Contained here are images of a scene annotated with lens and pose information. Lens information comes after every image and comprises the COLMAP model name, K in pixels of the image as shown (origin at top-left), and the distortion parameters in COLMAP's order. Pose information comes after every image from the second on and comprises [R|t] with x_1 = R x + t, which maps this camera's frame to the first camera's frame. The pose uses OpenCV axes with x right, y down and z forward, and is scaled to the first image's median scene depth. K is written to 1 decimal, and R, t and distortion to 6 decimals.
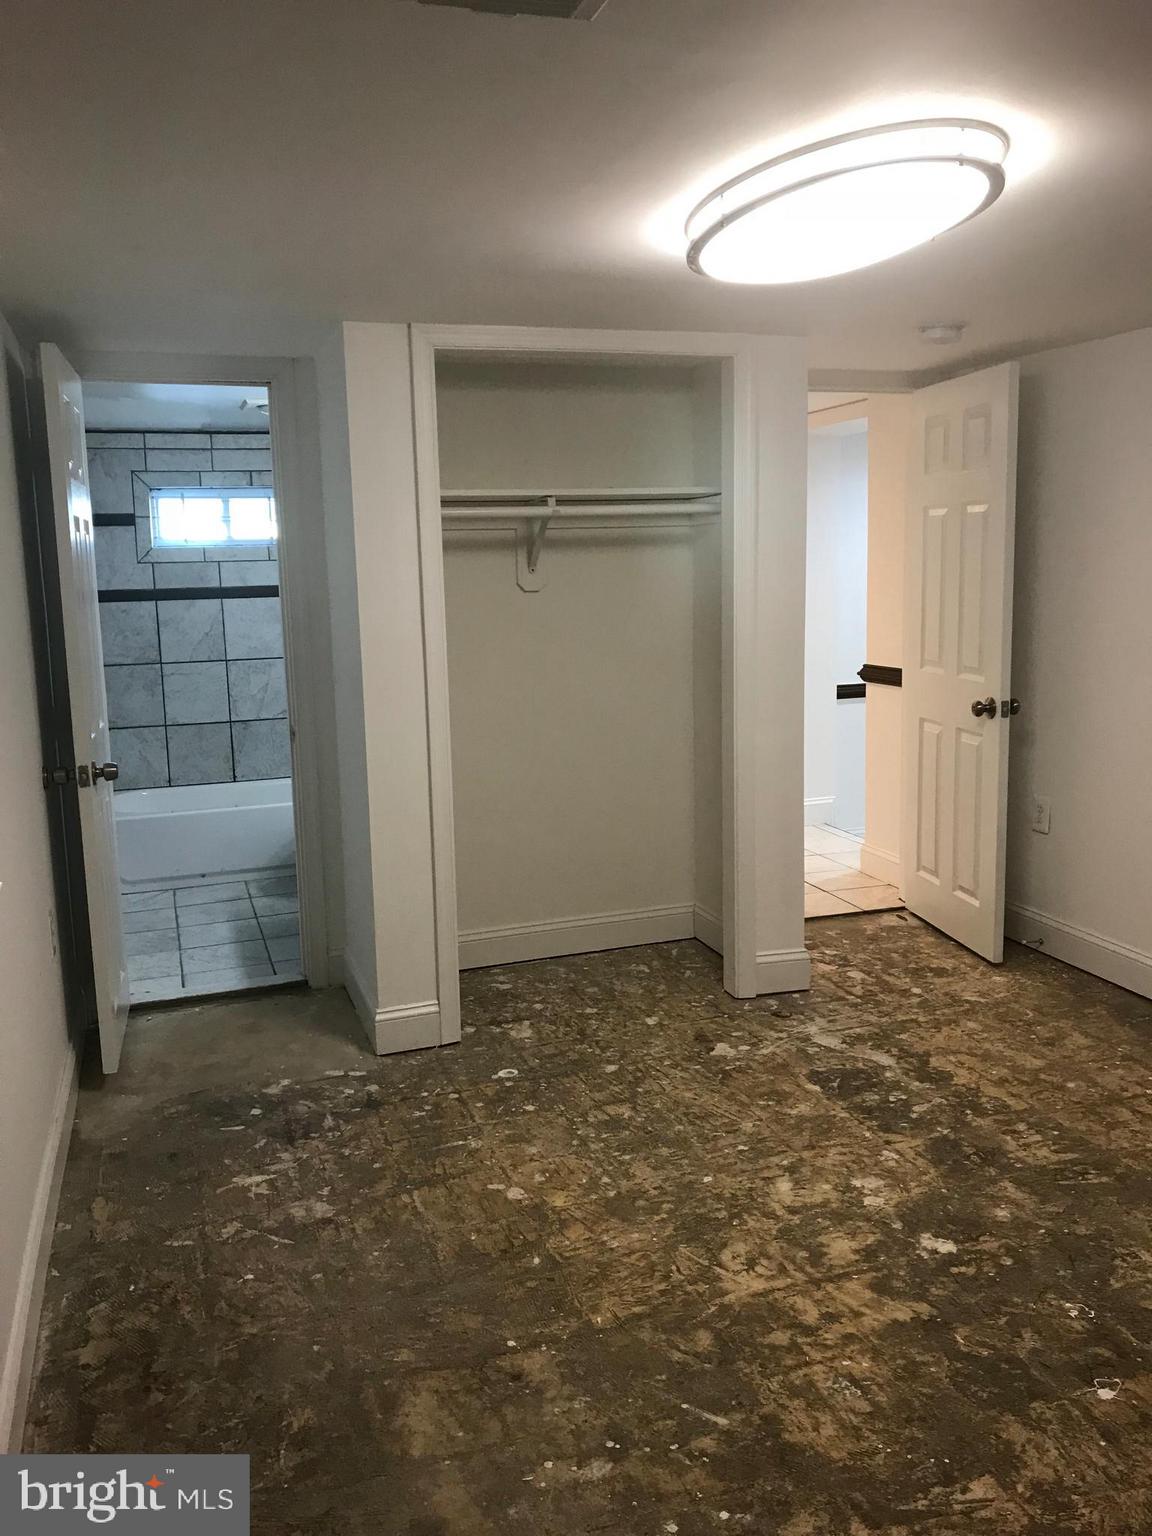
lens RADIAL K [[1271.0, 0, 573.2], [0, 1271.0, 762.5], [0, 0, 1]] dist [0.031464, 0.005757]
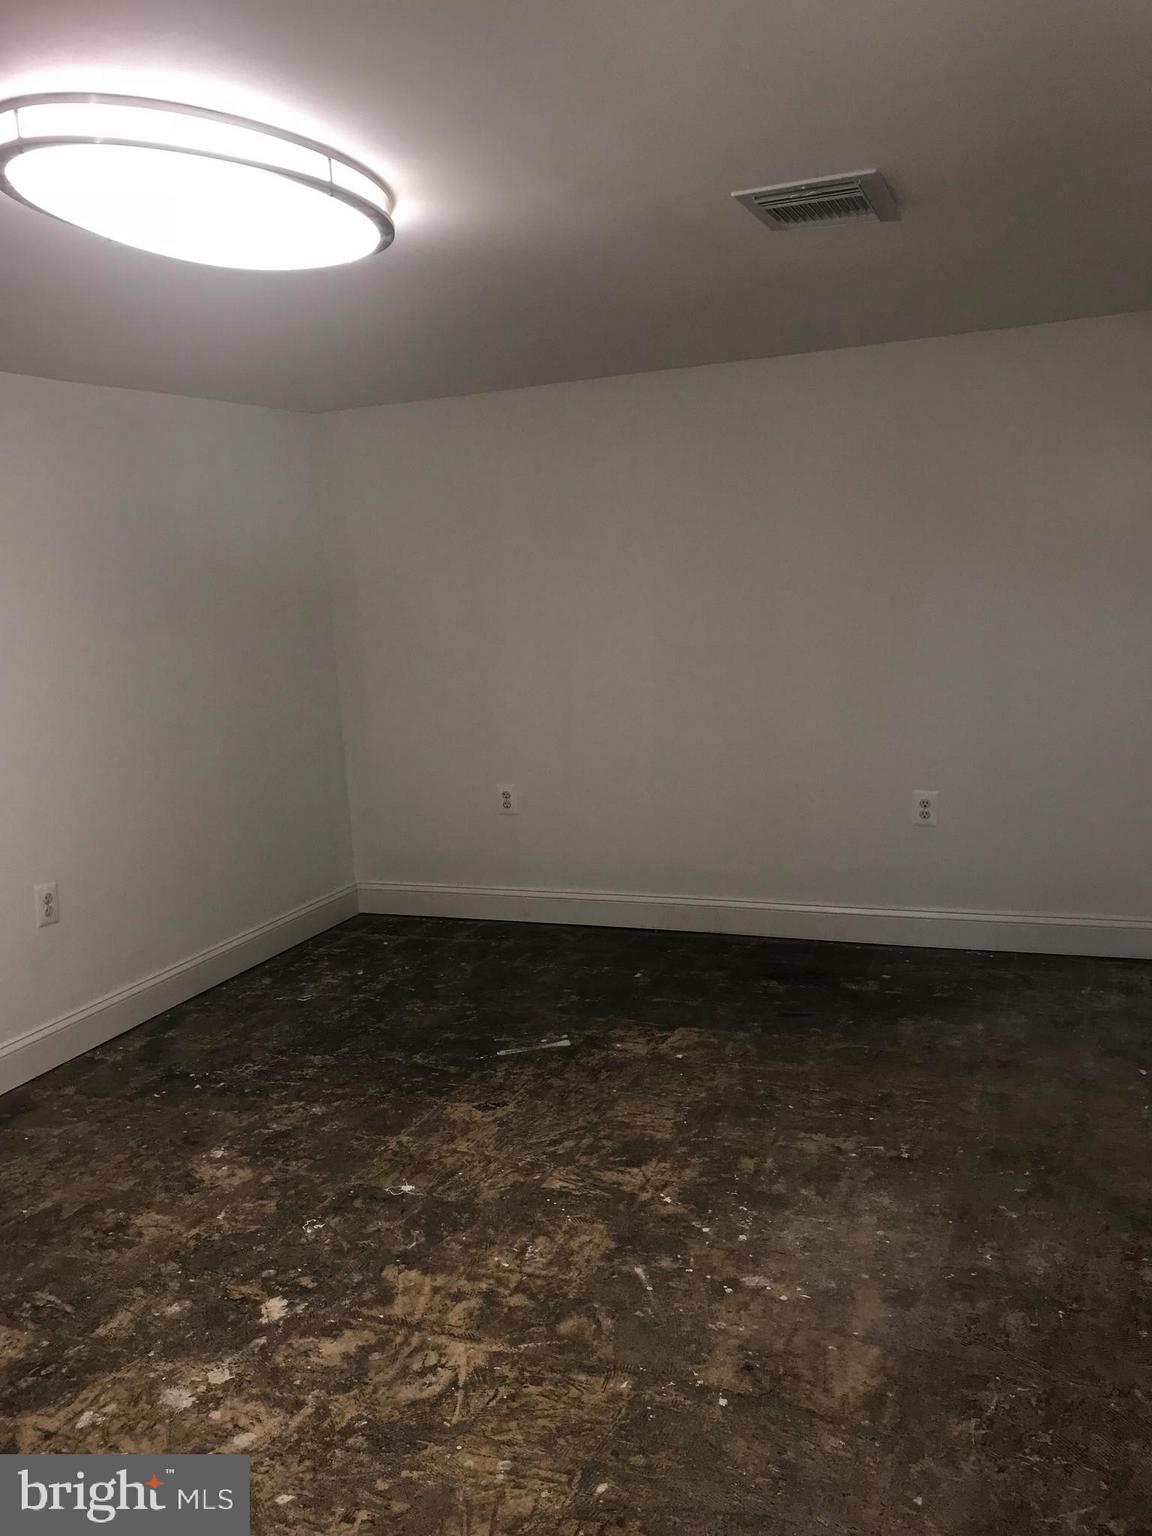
lens RADIAL K [[1271.0, 0, 576.4], [0, 1271.0, 767.8], [0, 0, 1]] dist [0.031464, 0.005757]
pose [[-0.752984, -0.033399, 0.657191, -0.560374], [0.184492, 0.947941, 0.259558, -0.239933], [-0.631647, 0.316689, -0.707623, 1.571472]]
